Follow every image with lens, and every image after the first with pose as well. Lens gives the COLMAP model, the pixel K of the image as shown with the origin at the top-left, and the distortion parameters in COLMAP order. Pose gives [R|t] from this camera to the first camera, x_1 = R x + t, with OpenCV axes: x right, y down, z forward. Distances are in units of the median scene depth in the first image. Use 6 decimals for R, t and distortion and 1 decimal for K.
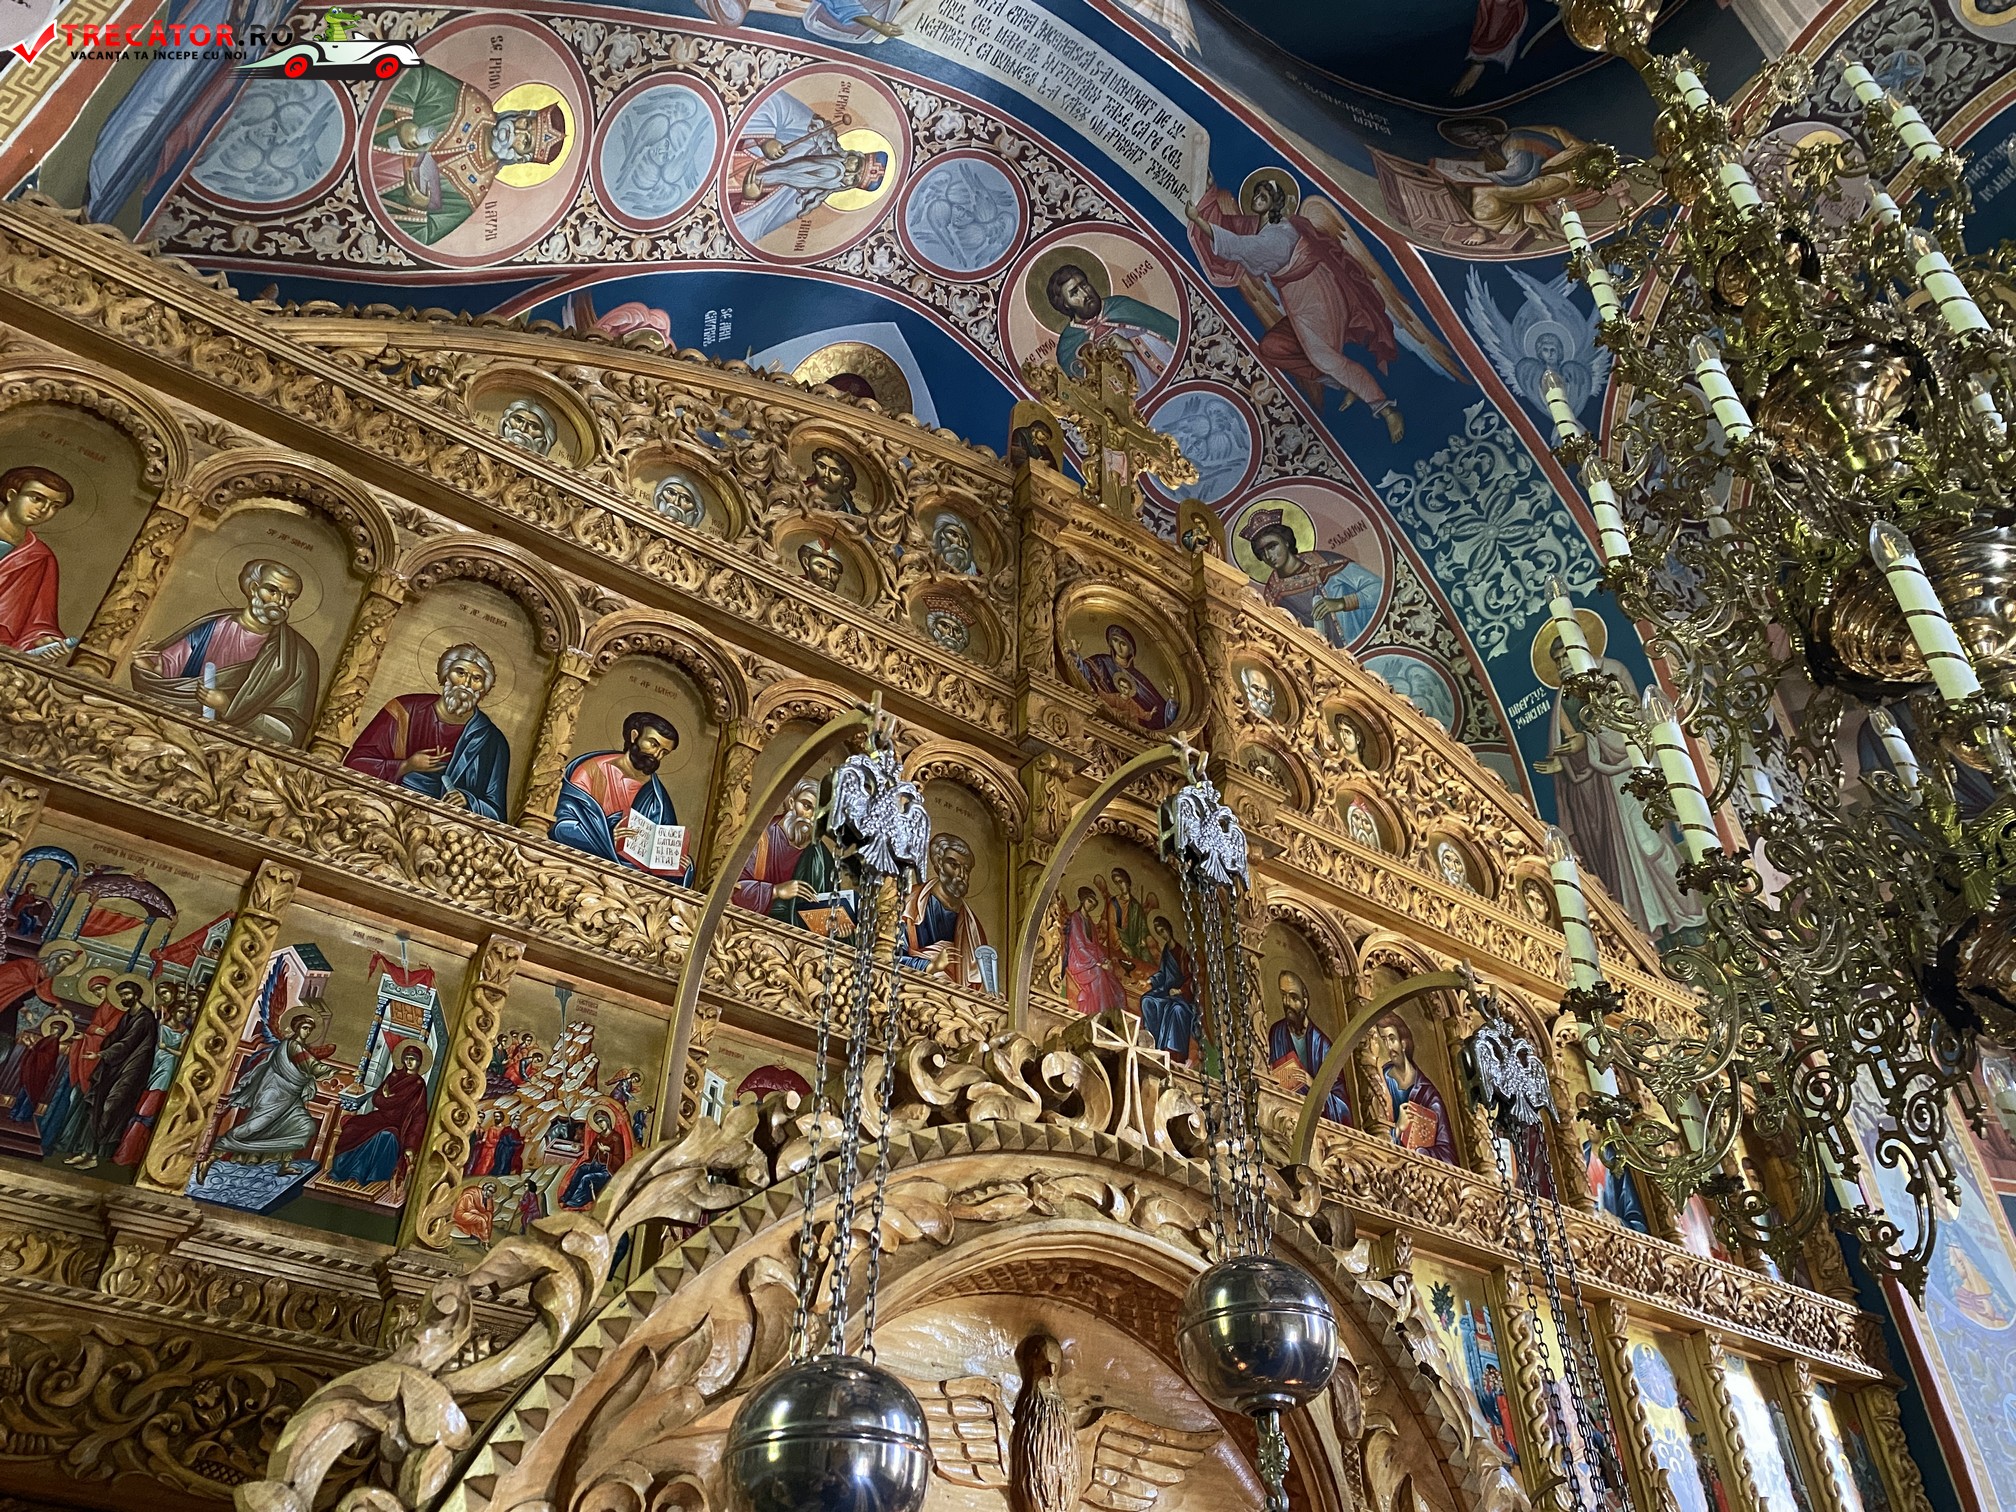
lens RADIAL K [[1537.3, 0, 999.0], [0, 1537.3, 742.0], [0, 0, 1]] dist [0.044409, -0.051513]
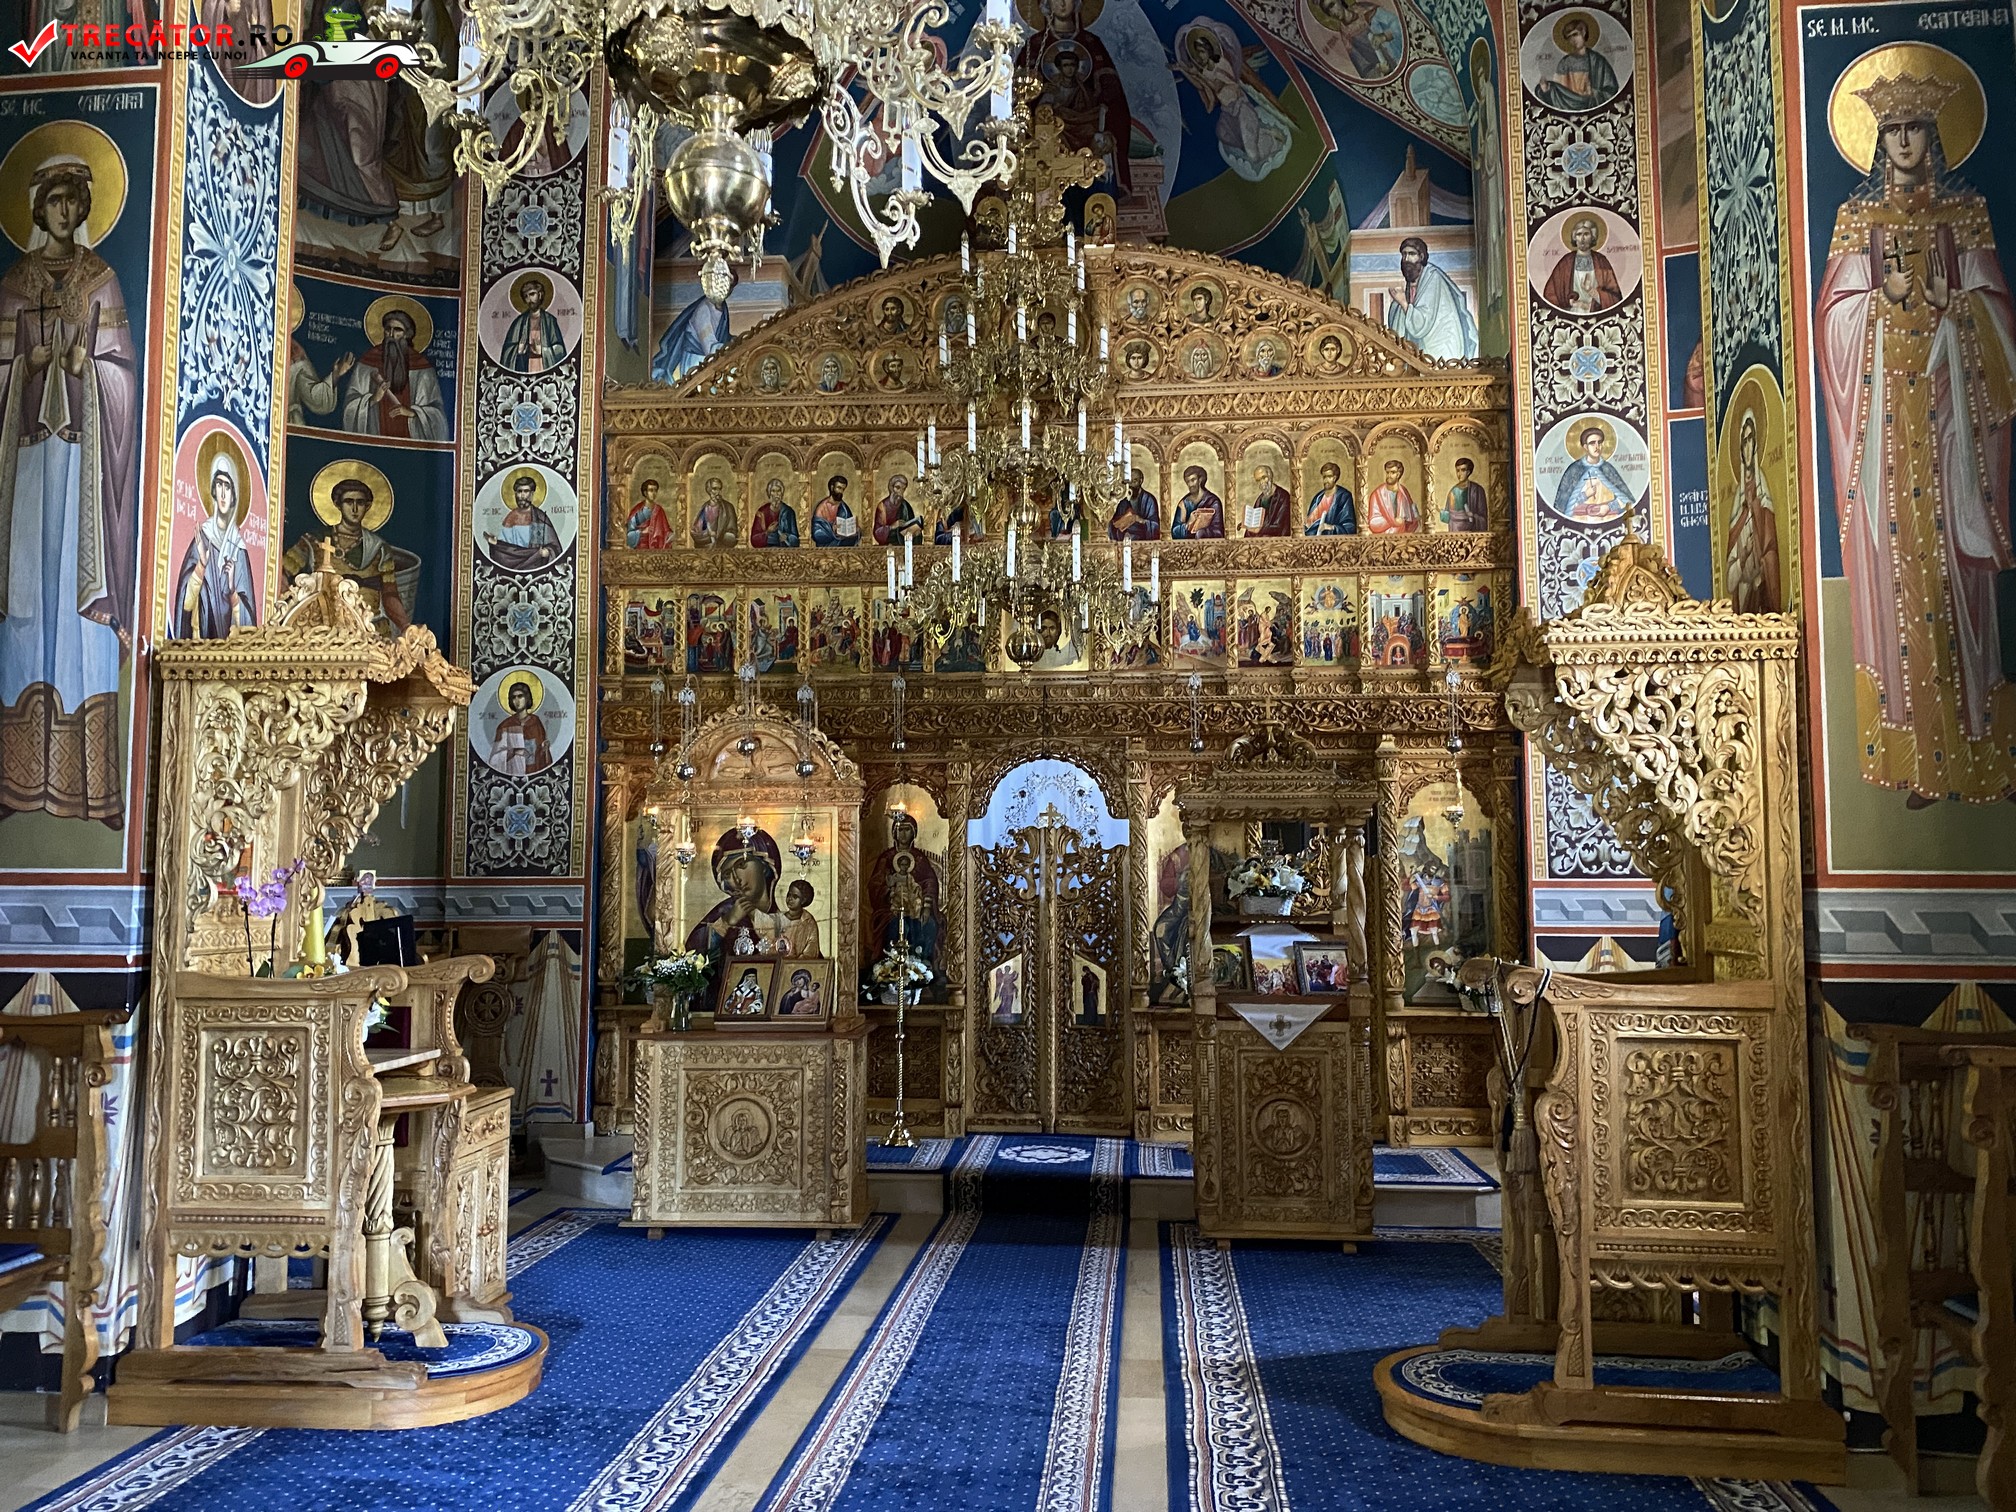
lens RADIAL K [[1537.3, 0, 990.0], [0, 1537.3, 751.3], [0, 0, 1]] dist [0.044409, -0.051513]
pose [[0.777621, -0.060143, -0.625850, 1.482555], [0.411380, 0.801438, 0.434124, -0.618819], [0.475471, -0.595046, 0.647956, -0.866888]]
